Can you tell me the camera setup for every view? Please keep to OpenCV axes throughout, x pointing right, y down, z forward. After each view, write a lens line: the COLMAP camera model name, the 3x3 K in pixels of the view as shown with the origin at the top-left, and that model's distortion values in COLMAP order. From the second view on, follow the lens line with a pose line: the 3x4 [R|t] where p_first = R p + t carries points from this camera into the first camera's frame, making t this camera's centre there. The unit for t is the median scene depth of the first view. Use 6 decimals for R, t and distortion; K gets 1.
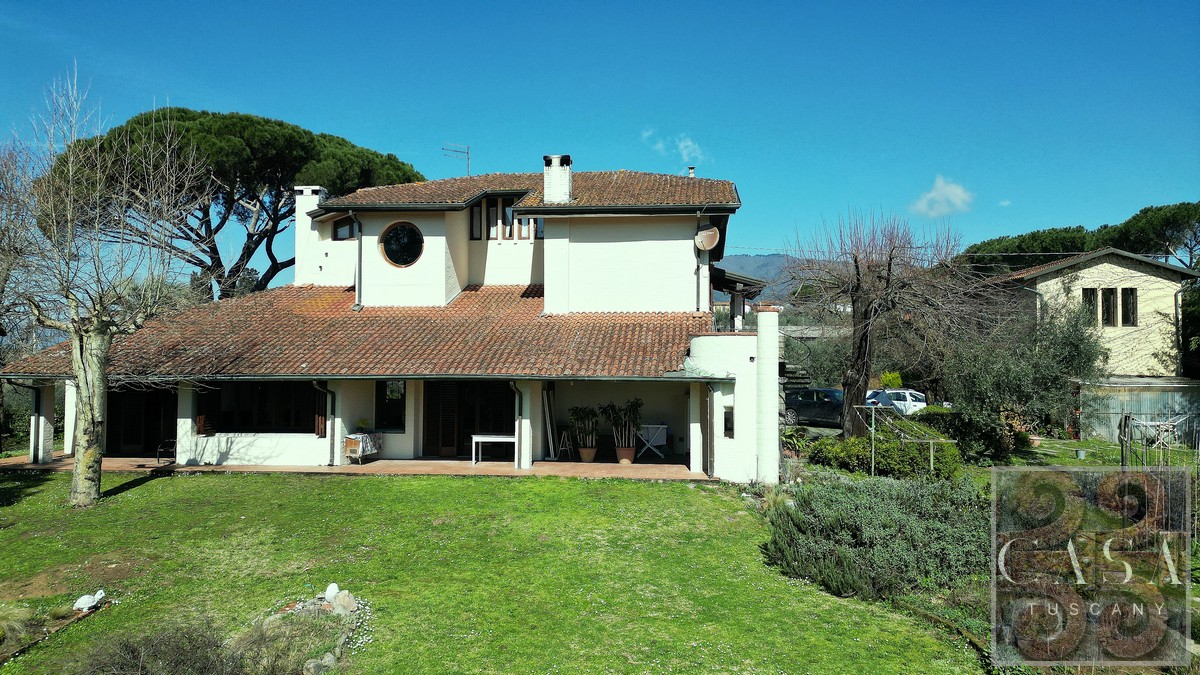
lens RADIAL K [[878.5, 0, 608.0], [0, 878.5, 338.4], [0, 0, 1]] dist [0.051273, -0.022703]
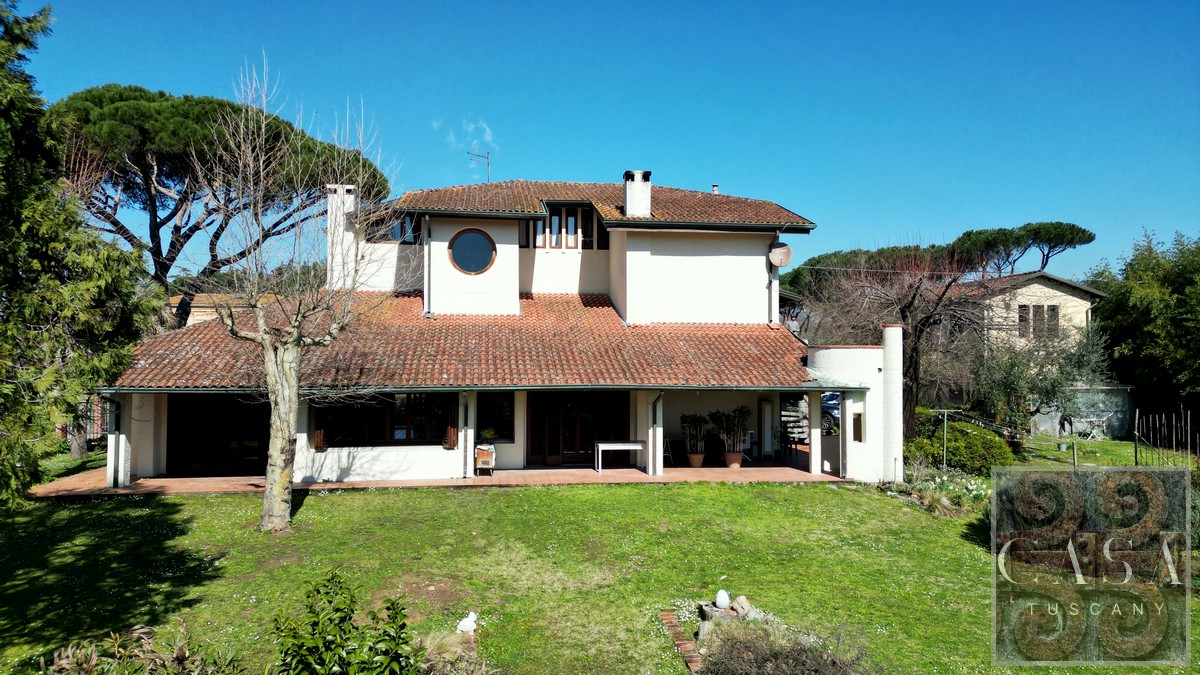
lens RADIAL K [[878.5, 0, 605.3], [0, 878.5, 332.7], [0, 0, 1]] dist [0.051273, -0.022703]
pose [[0.967361, 0.007927, 0.253280, -0.396318], [-0.006693, 0.999961, -0.005733, -0.012708], [-0.253316, 0.003851, 0.967376, 0.012700]]
